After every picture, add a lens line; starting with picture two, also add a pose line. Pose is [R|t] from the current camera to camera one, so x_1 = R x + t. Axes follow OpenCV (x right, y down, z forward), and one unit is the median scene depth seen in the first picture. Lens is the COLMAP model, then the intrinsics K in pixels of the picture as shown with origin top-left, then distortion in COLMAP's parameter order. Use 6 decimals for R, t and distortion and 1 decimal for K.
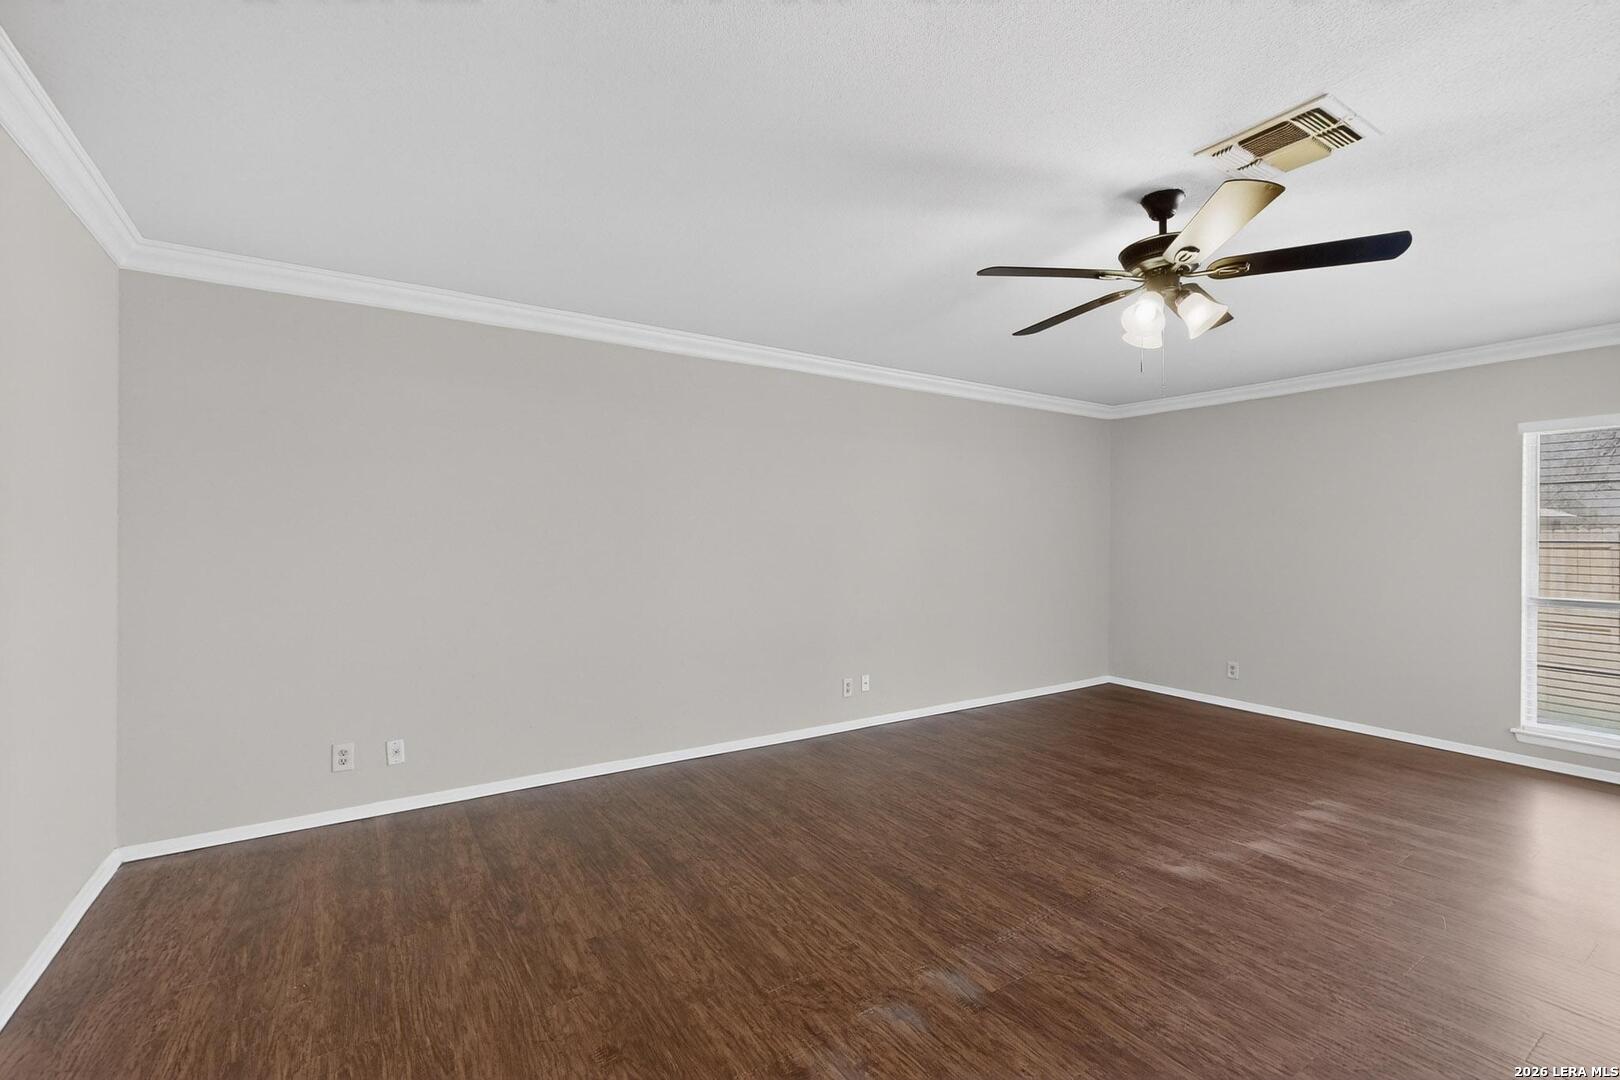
lens RADIAL K [[705.9, 0, 810.0], [0, 705.9, 540.0], [0, 0, 1]] dist [0.008426, -0.005292]
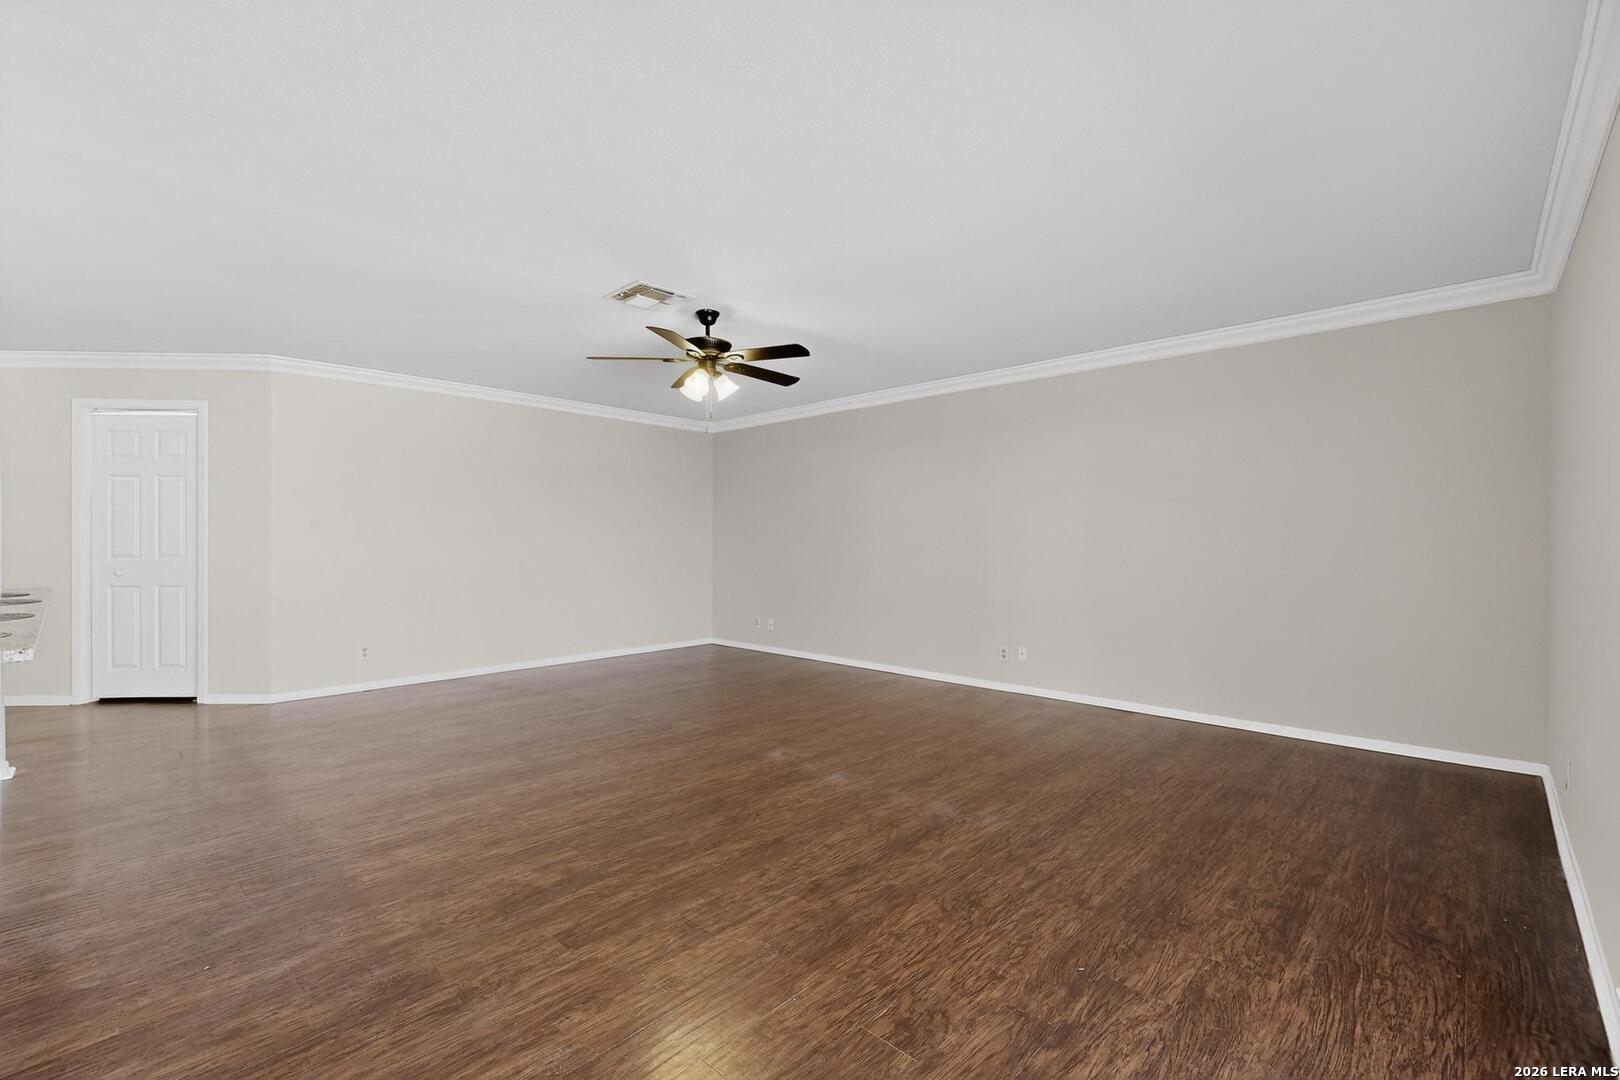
lens RADIAL K [[716.0, 0, 804.8], [0, 716.0, 535.4], [0, 0, 1]] dist [0.020423, 0.000116]
pose [[0.227806, -0.004549, -0.973696, 2.081050], [-0.002564, 0.999983, -0.005271, 0.049948], [0.973703, 0.003698, 0.227790, 0.801723]]
